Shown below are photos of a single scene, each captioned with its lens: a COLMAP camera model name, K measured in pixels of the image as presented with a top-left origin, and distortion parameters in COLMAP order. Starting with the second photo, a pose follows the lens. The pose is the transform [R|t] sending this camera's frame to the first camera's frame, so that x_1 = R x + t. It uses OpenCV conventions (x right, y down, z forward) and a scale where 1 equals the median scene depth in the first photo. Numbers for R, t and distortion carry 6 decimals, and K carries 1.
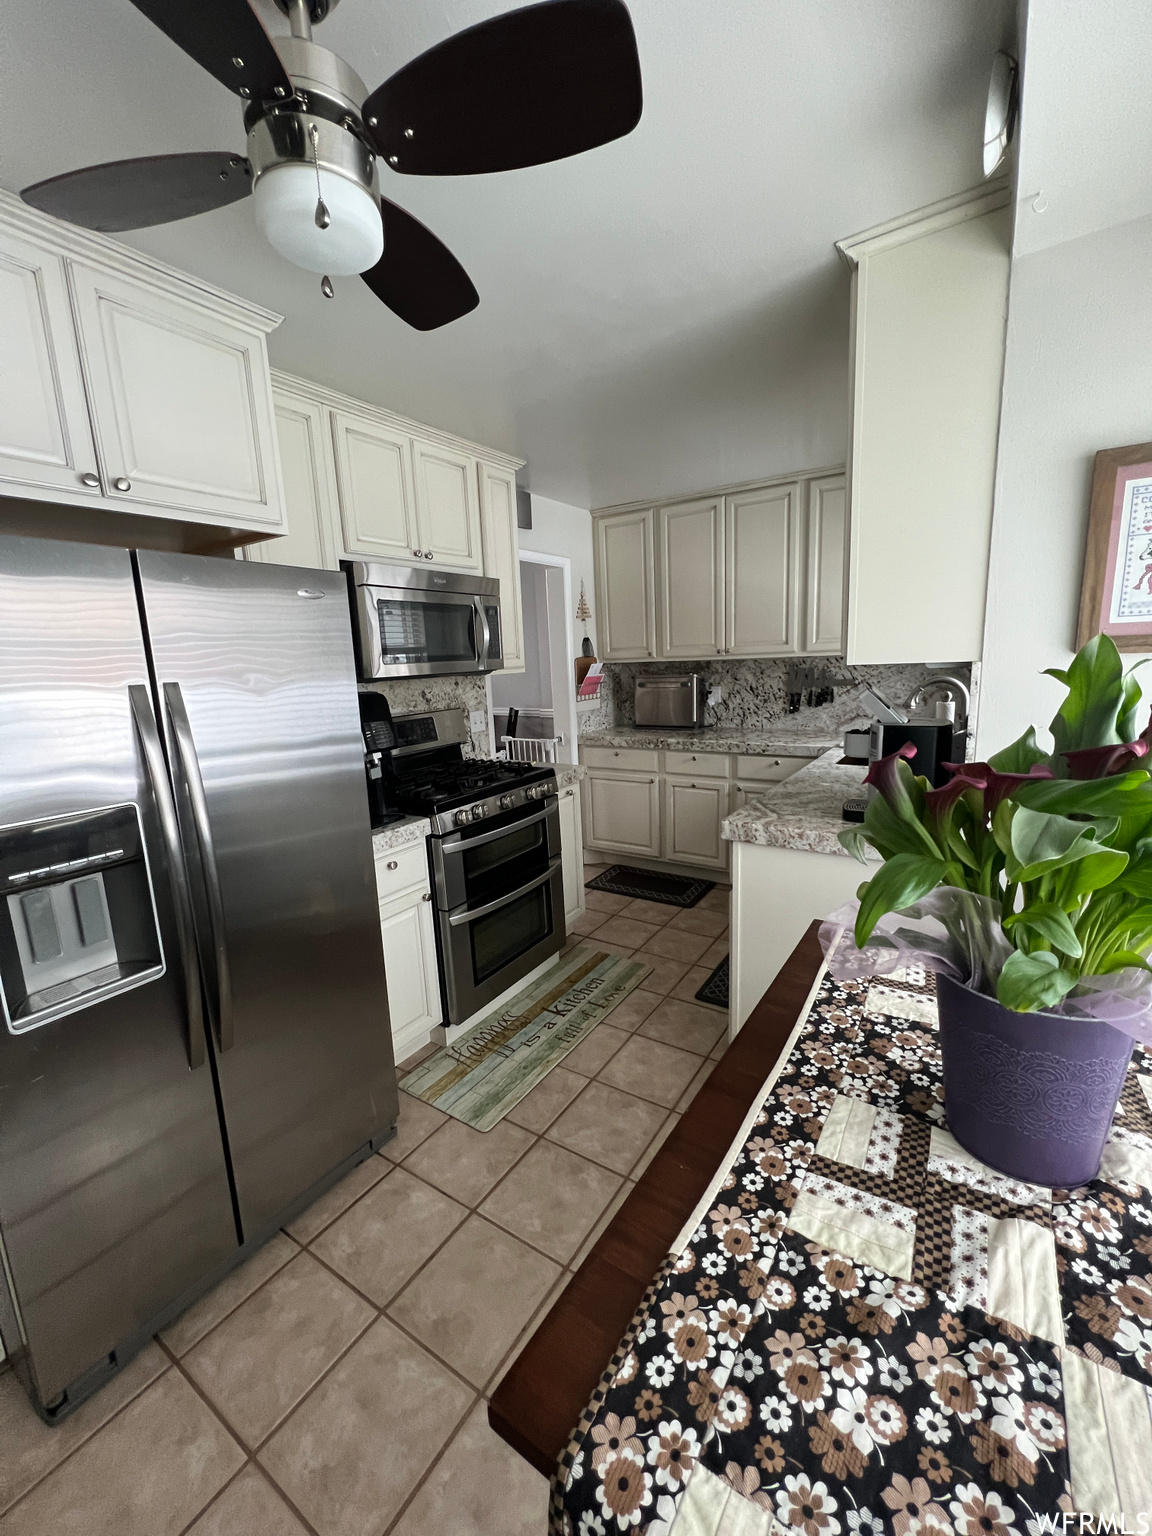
lens RADIAL K [[618.8, 0, 576.0], [0, 618.8, 768.0], [0, 0, 1]] dist [0.002741, 0.000202]
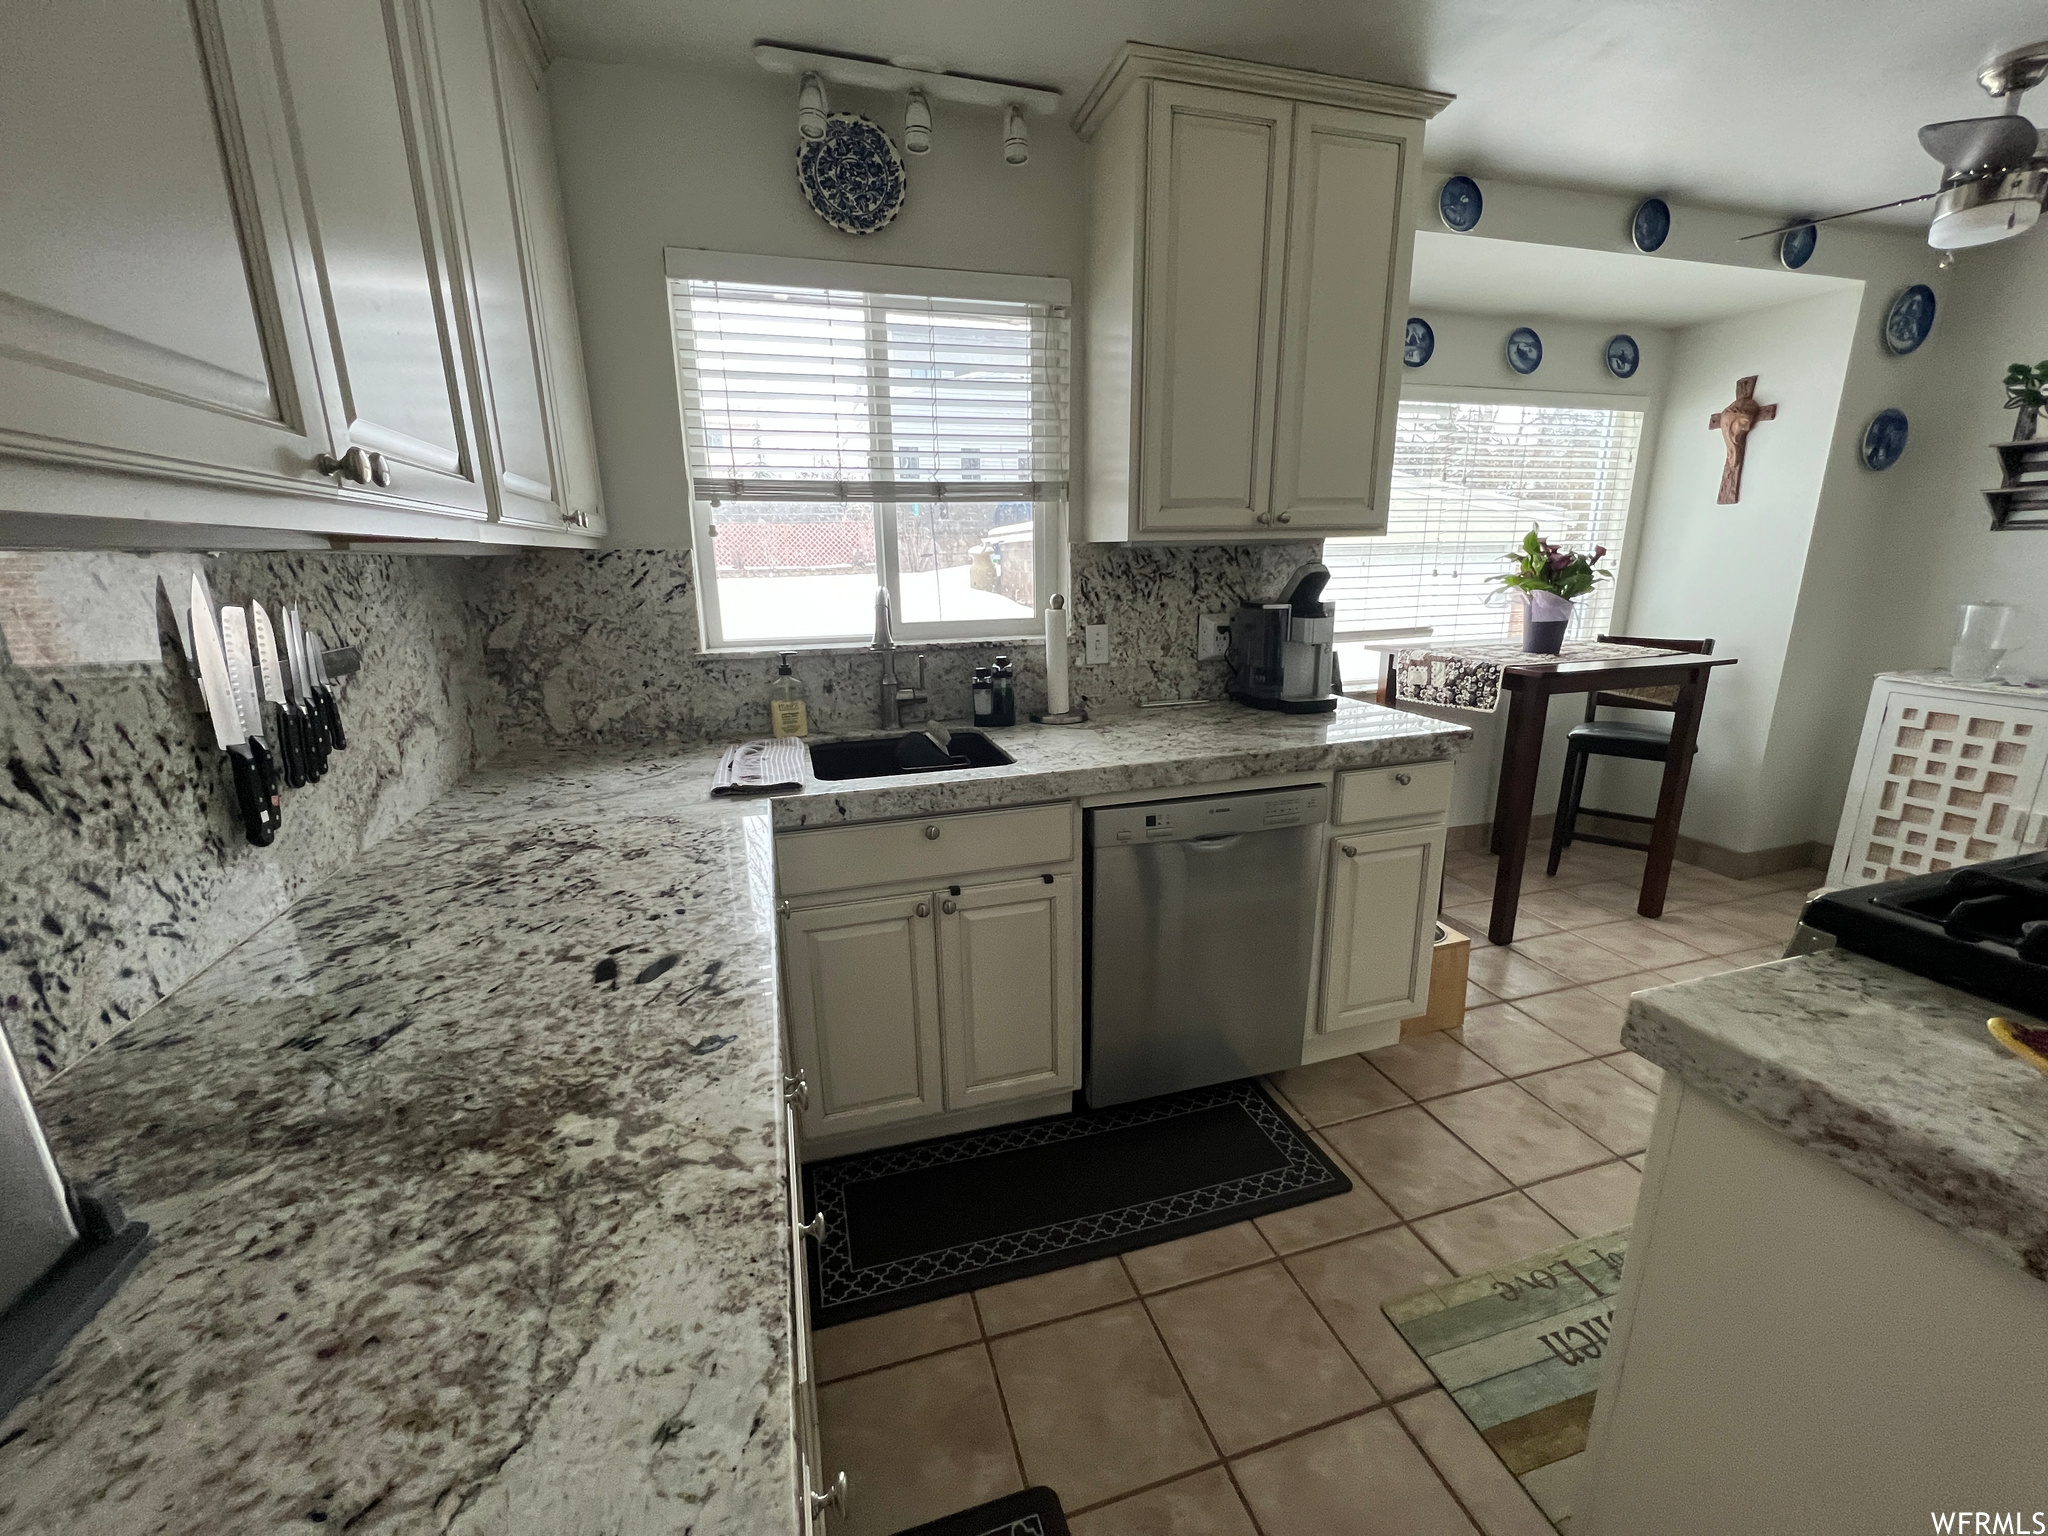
lens RADIAL K [[813.4, 0, 1024.0], [0, 813.4, 768.0], [0, 0, 1]] dist [-0.001596, -0.000233]
pose [[-0.768581, -0.106581, 0.630812, 0.012749], [0.163931, 0.920295, 0.355224, -0.249662], [-0.618393, 0.376428, -0.689849, 1.571897]]
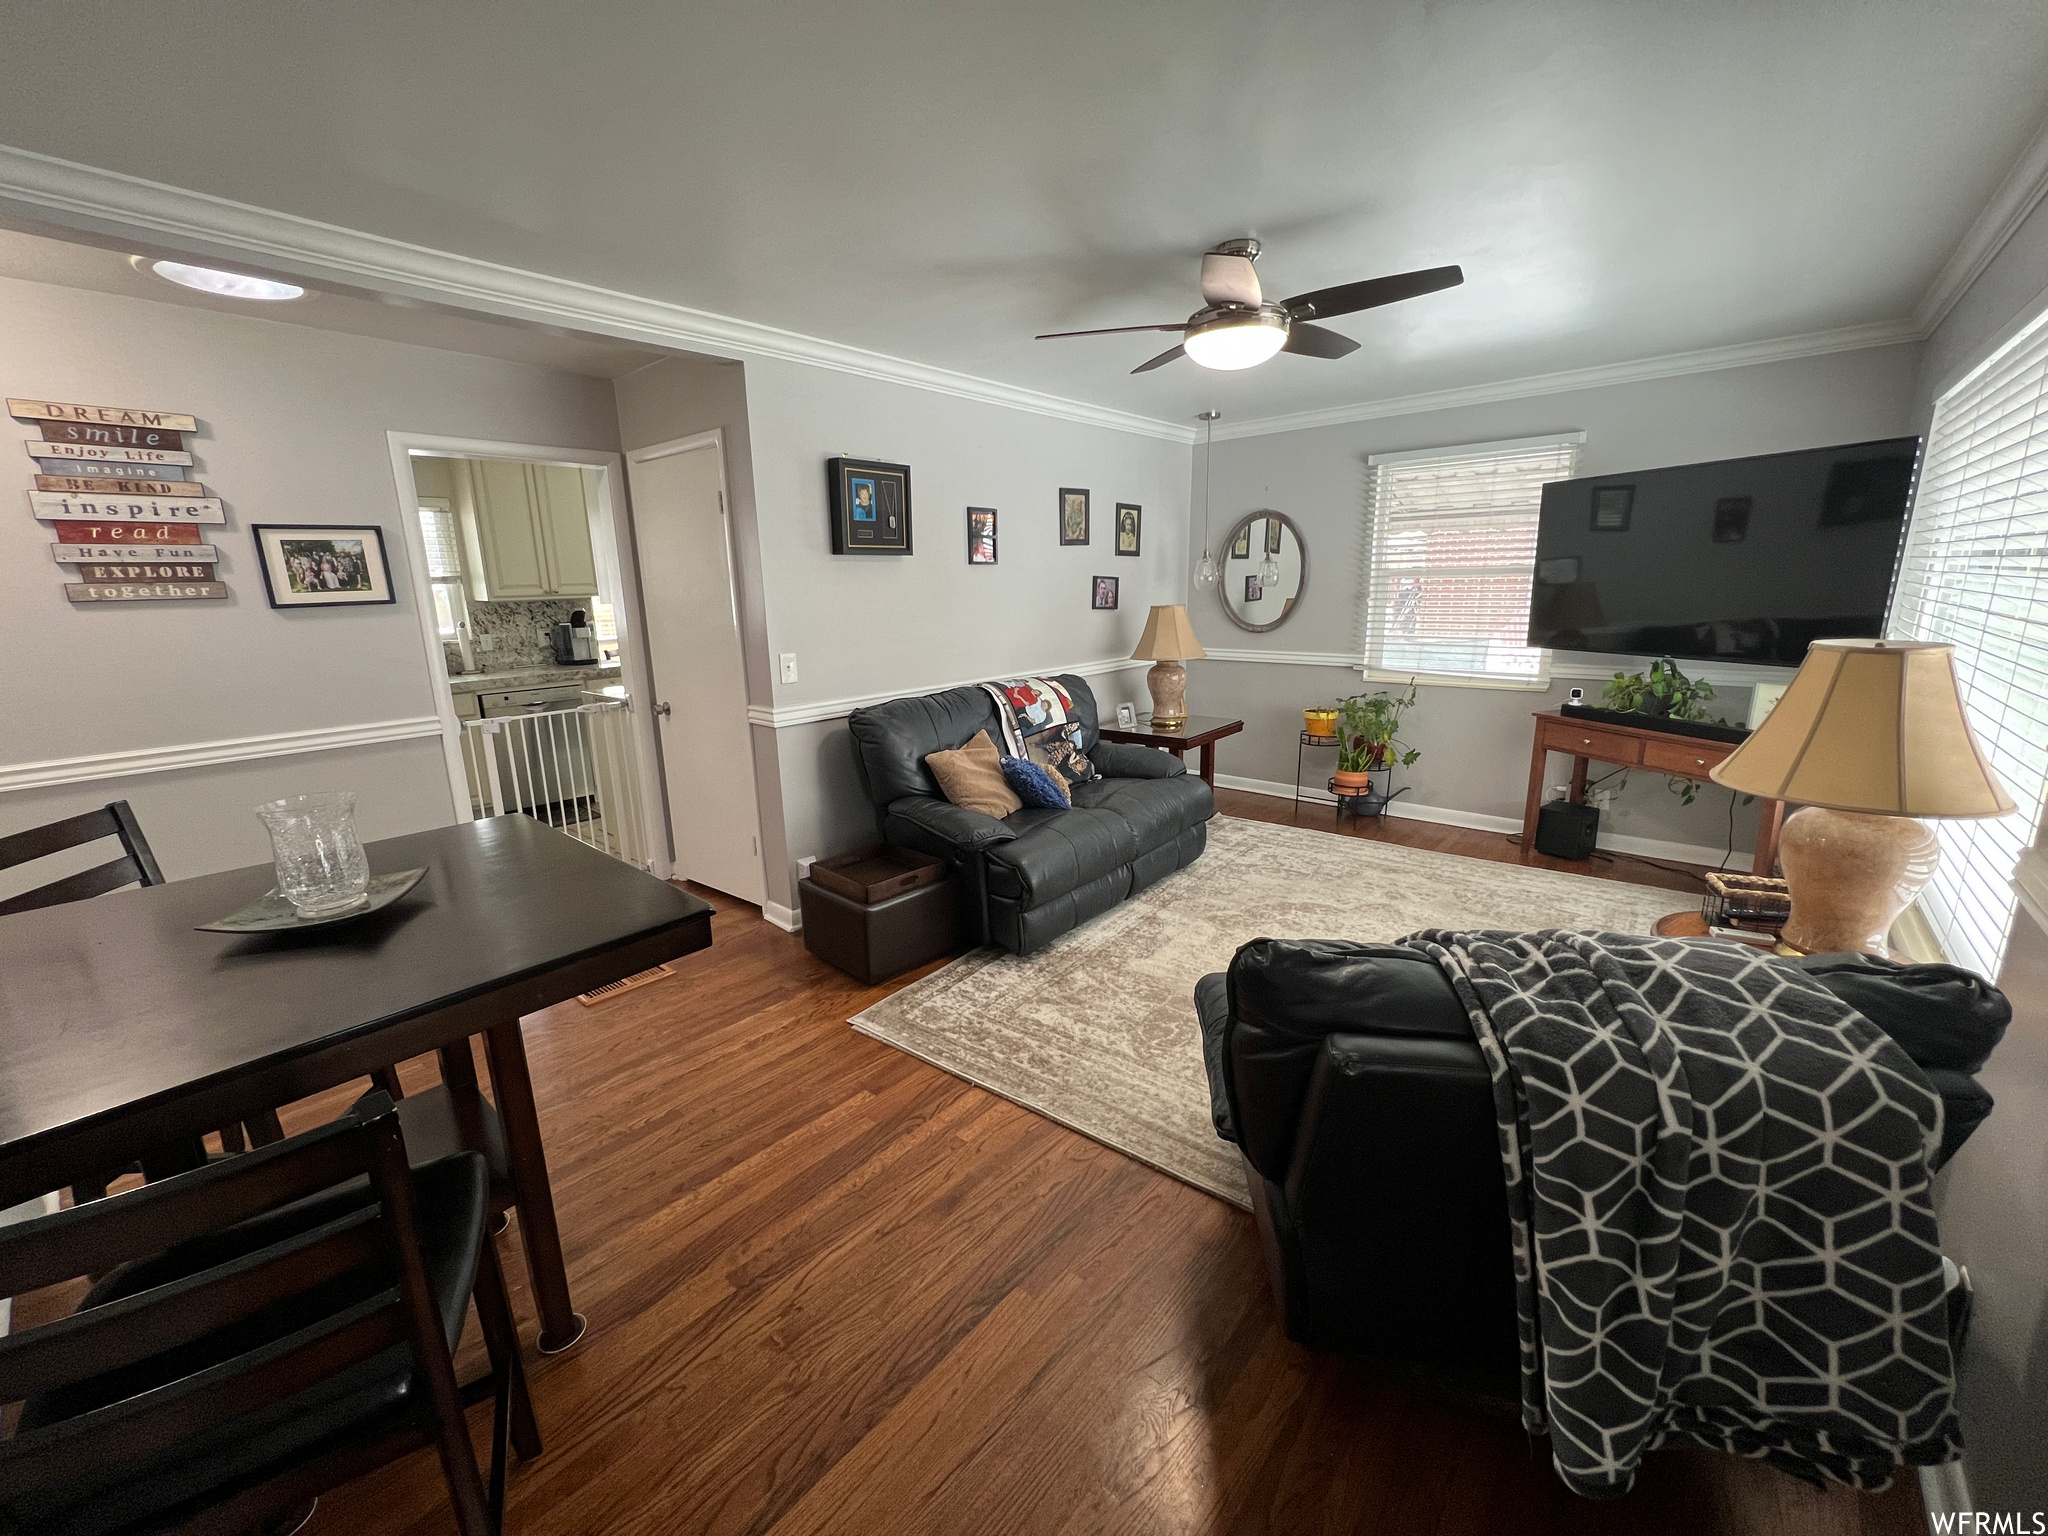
lens RADIAL K [[813.4, 0, 1024.0], [0, 813.4, 768.0], [0, 0, 1]] dist [-0.001596, -0.000233]
pose [[-0.989375, 0.036391, 0.140759, -1.176332], [0.089434, 0.915655, 0.391891, -0.456291], [-0.114625, 0.400315, -0.909180, 2.787010]]
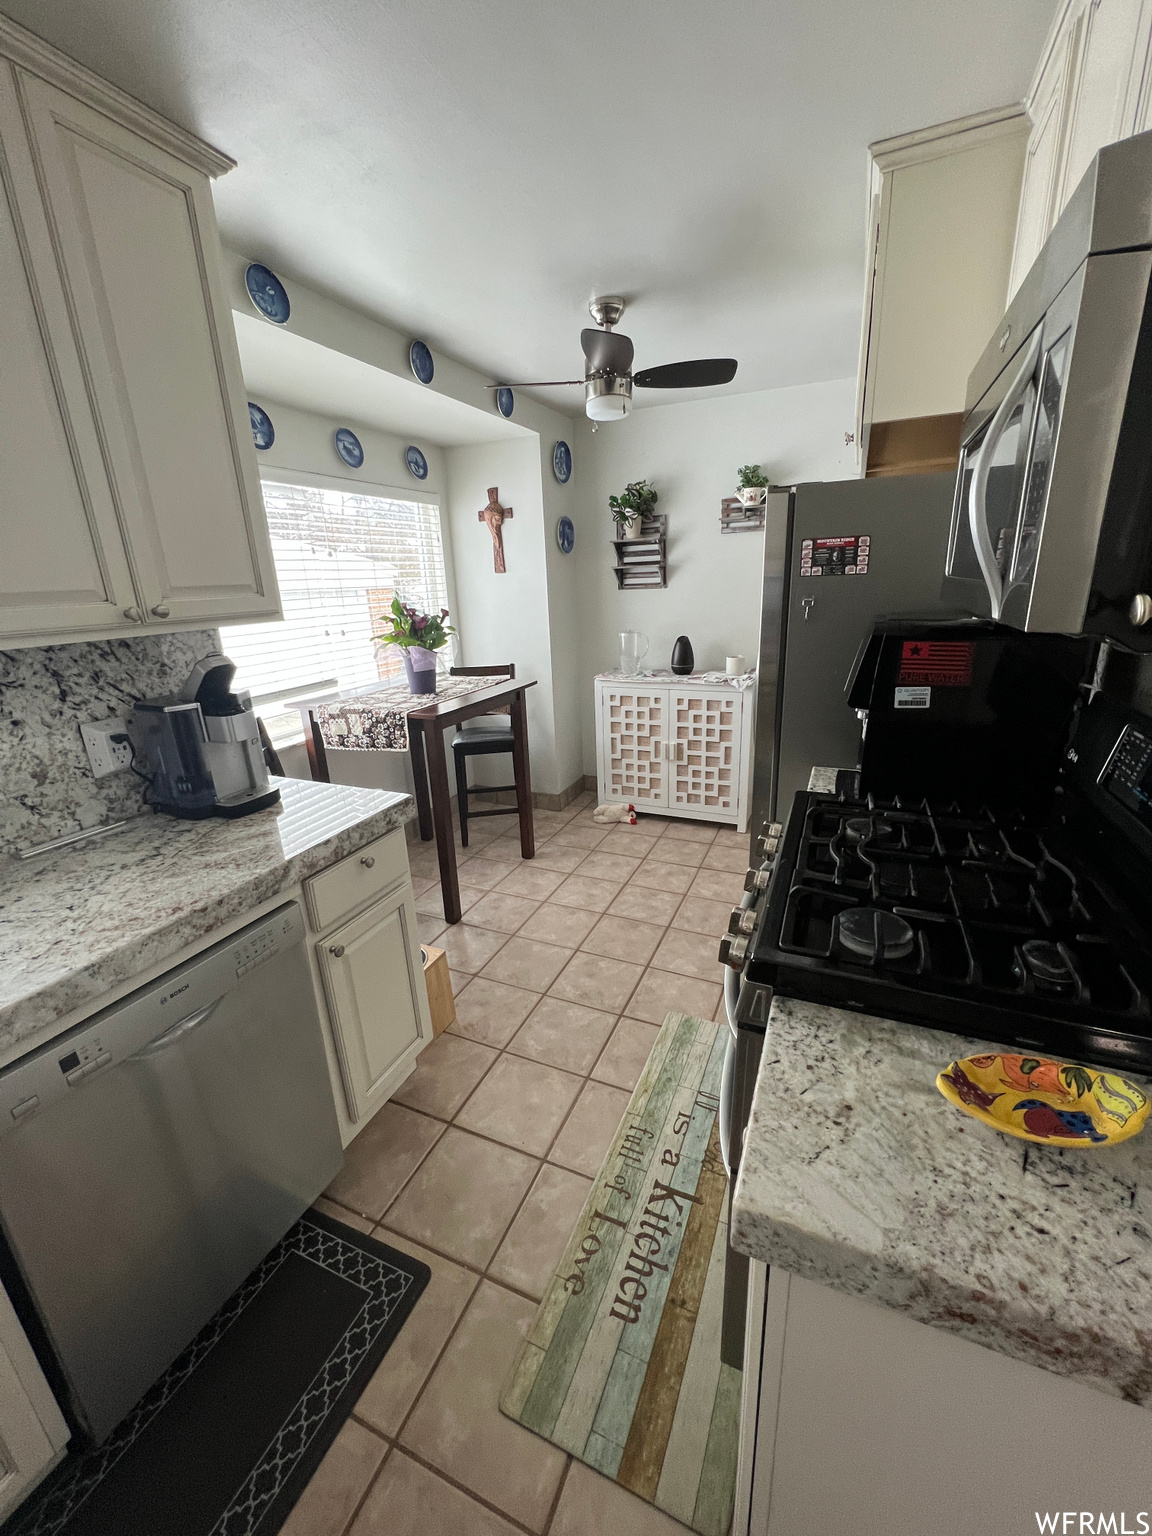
lens RADIAL K [[610.0, 0, 576.0], [0, 610.0, 768.0], [0, 0, 1]] dist [-0.001596, -0.000233]
pose [[-0.982922, 0.125152, -0.134912, 0.090665], [0.047896, 0.881847, 0.469098, -0.256944], [0.177680, 0.454625, -0.872781, 1.335560]]
